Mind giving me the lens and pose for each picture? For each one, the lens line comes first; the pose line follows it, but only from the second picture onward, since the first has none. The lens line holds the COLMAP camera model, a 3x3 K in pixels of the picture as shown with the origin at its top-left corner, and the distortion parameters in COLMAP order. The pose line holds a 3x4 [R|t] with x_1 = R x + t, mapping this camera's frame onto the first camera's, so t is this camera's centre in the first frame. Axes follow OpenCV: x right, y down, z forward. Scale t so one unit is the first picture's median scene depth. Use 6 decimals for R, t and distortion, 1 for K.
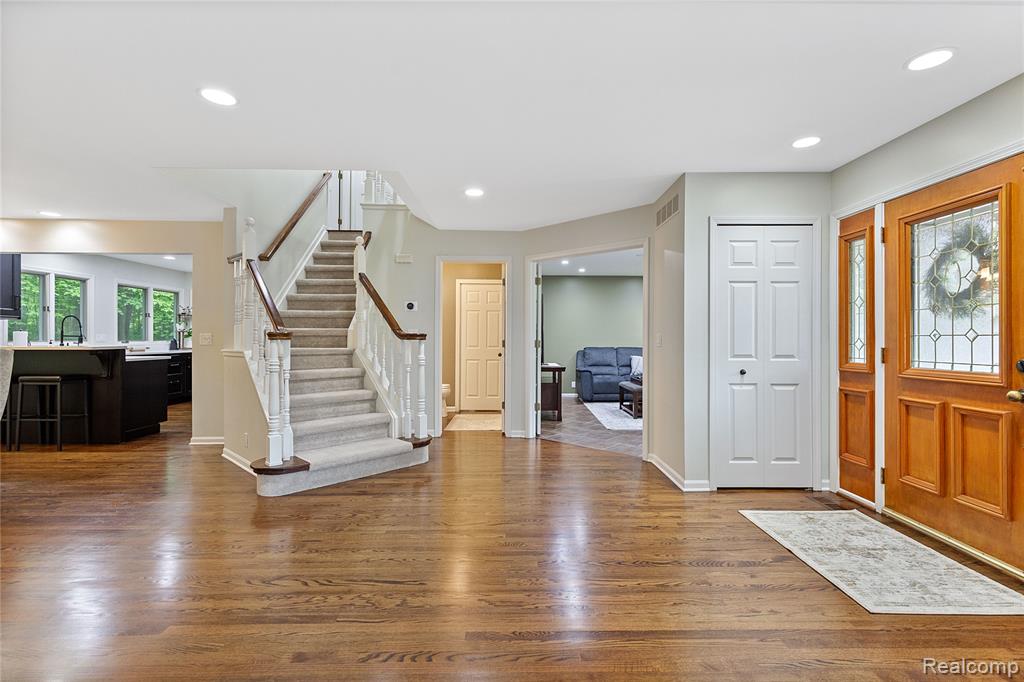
lens RADIAL K [[469.0, 0, 517.4], [0, 469.0, 339.0], [0, 0, 1]] dist [0.004918, 0.000398]
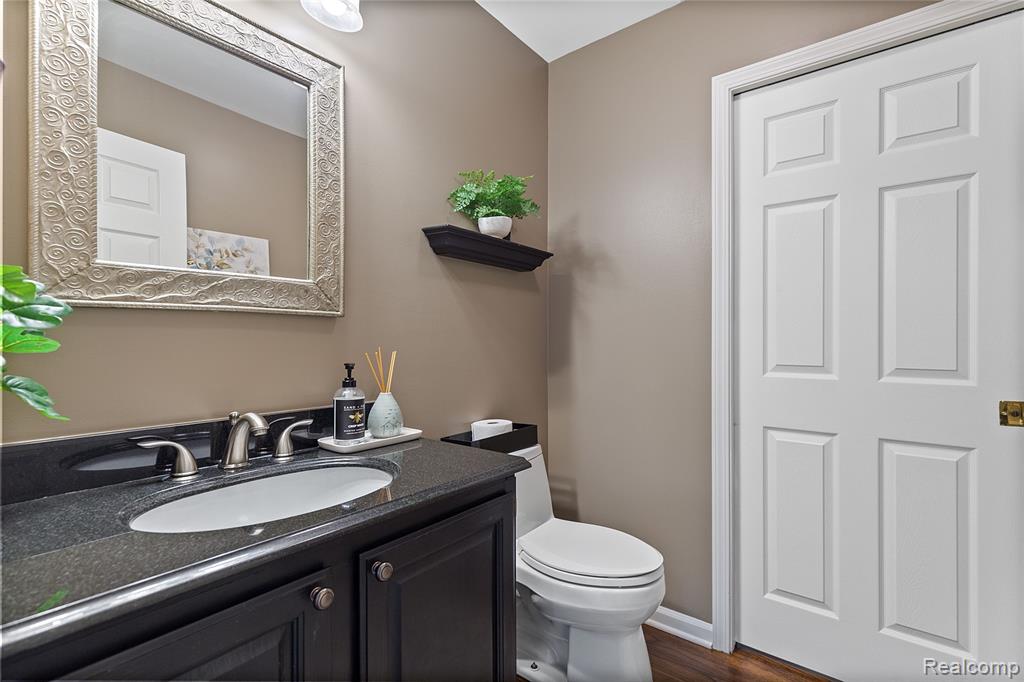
lens RADIAL K [[469.0, 0, 518.7], [0, 469.0, 340.4], [0, 0, 1]] dist [0.004918, 0.000398]
pose [[0.775723, -0.007736, -0.631026, -0.095527], [0.006220, 0.999970, -0.004614, 0.005962], [0.631043, -0.000346, 0.775748, 1.226947]]
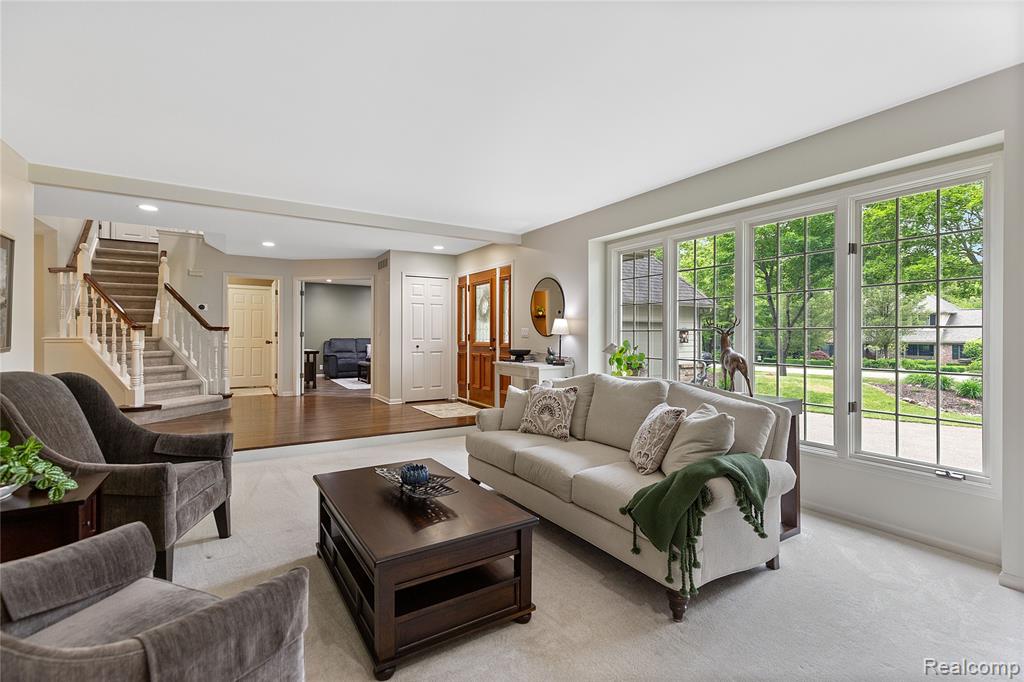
lens RADIAL K [[469.0, 0, 519.8], [0, 469.0, 336.9], [0, 0, 1]] dist [0.004918, 0.000398]
pose [[0.855272, -0.002065, 0.518176, -0.174947], [-0.000467, 0.999989, 0.004756, 0.013940], [-0.518180, -0.004310, 0.855261, -0.831539]]
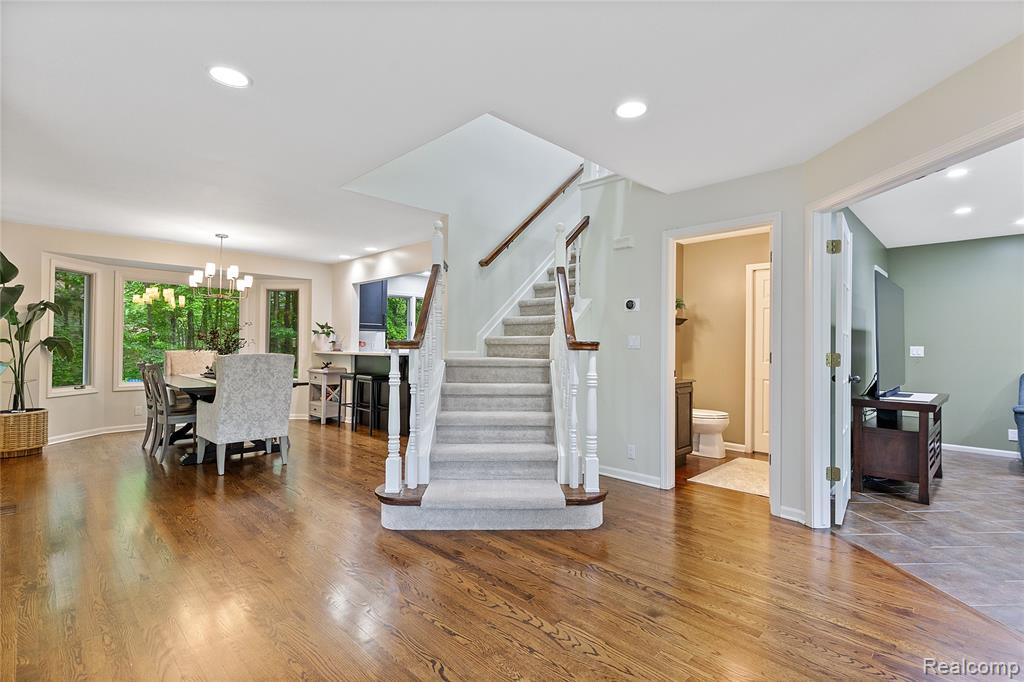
lens RADIAL K [[469.0, 0, 527.0], [0, 469.0, 339.9], [0, 0, 1]] dist [0.004918, 0.000398]
pose [[0.707660, -0.006212, -0.706526, 0.218705], [-0.005765, 0.999877, -0.014565, -0.003143], [0.706530, 0.014380, 0.707537, 0.430395]]
